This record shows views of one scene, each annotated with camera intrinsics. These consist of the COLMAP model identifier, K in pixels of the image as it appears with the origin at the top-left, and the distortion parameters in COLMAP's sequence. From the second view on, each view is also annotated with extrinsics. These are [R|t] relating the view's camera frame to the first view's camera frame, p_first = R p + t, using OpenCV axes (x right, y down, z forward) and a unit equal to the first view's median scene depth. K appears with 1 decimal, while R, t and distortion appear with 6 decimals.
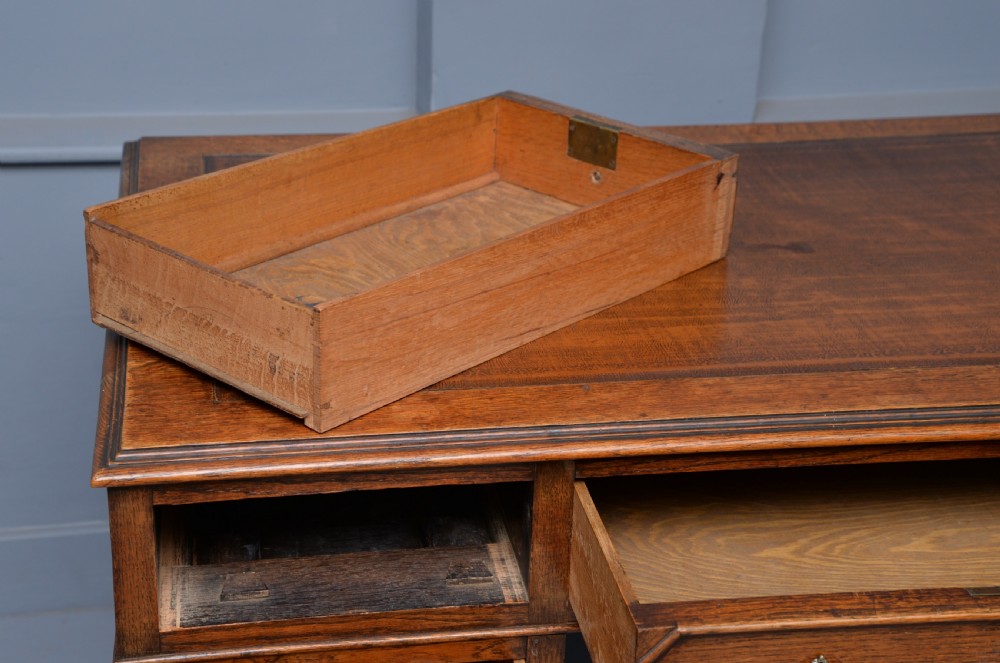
lens RADIAL K [[1577.8, 0, 454.9], [0, 1577.8, 309.8], [0, 0, 1]] dist [0.265954, 0.062879]
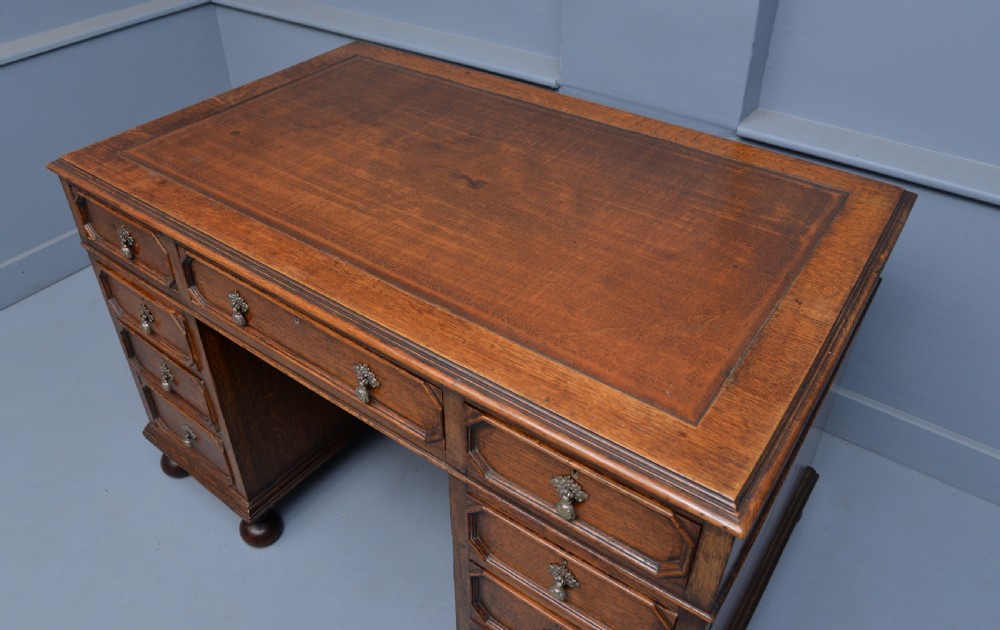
lens RADIAL K [[748.9, 0, 500.3], [0, 748.9, 258.7], [0, 0, 1]] dist [-0.087501, 0.001707]
pose [[0.711555, 0.378472, -0.591987, 0.877601], [-0.272359, 0.925227, 0.264152, -0.217177], [0.647696, -0.026726, 0.761430, 0.556179]]
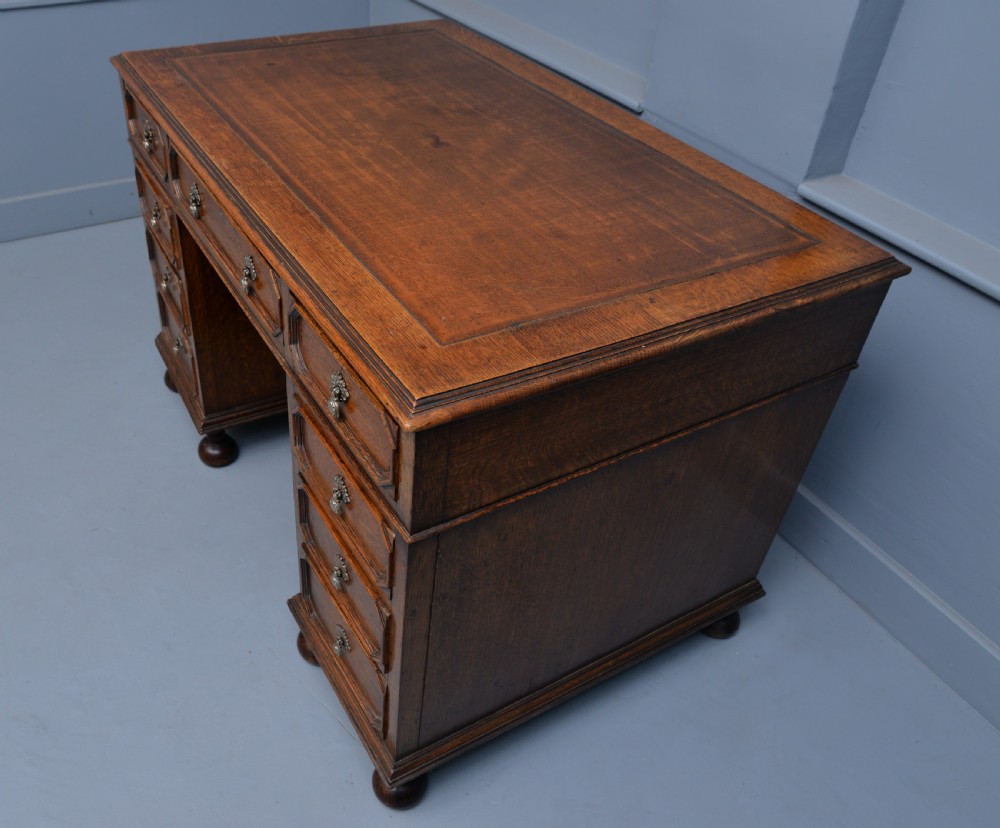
lens RADIAL K [[839.8, 0, 442.0], [0, 839.8, 414.6], [0, 0, 1]] dist [-0.091188, 0.014458]
pose [[0.360991, 0.589895, -0.722295, 1.216269], [-0.426987, 0.793118, 0.434334, -0.232378], [0.829076, 0.151620, 0.538186, 0.745501]]
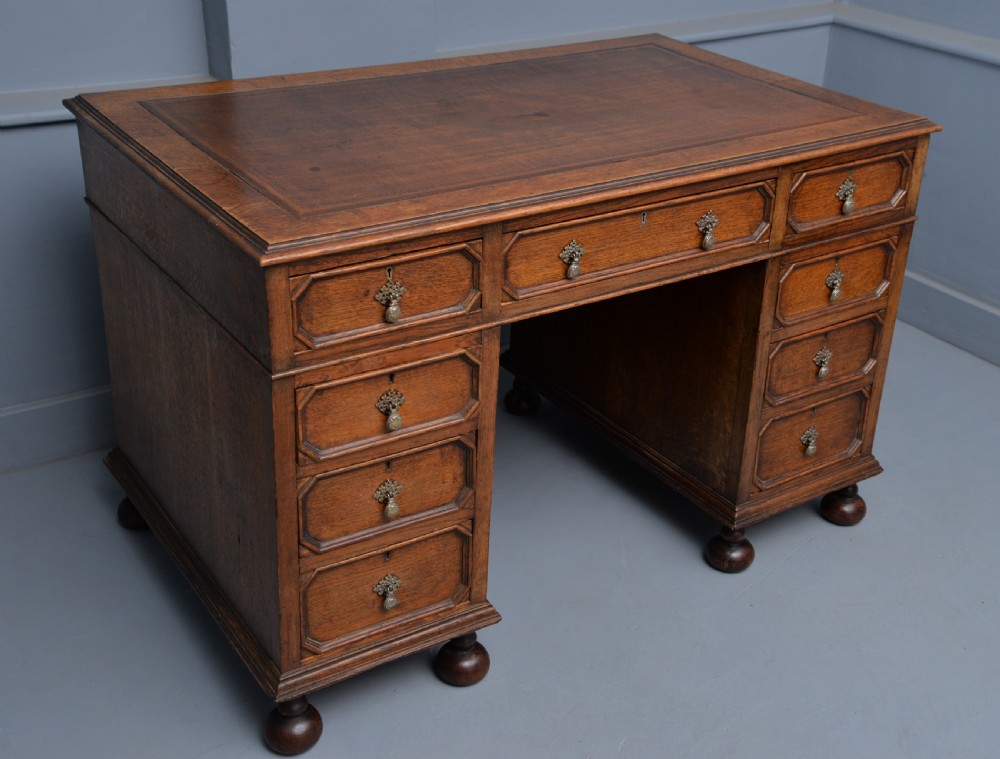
lens RADIAL K [[1270.9, 0, 537.2], [0, 1270.9, 379.0], [0, 0, 1]] dist [0.126331, 0.008366]
pose [[0.902682, -0.184412, 0.388789, -0.468603], [0.155857, 0.982284, 0.104055, 0.121410], [-0.401090, -0.033334, 0.915432, -0.333415]]
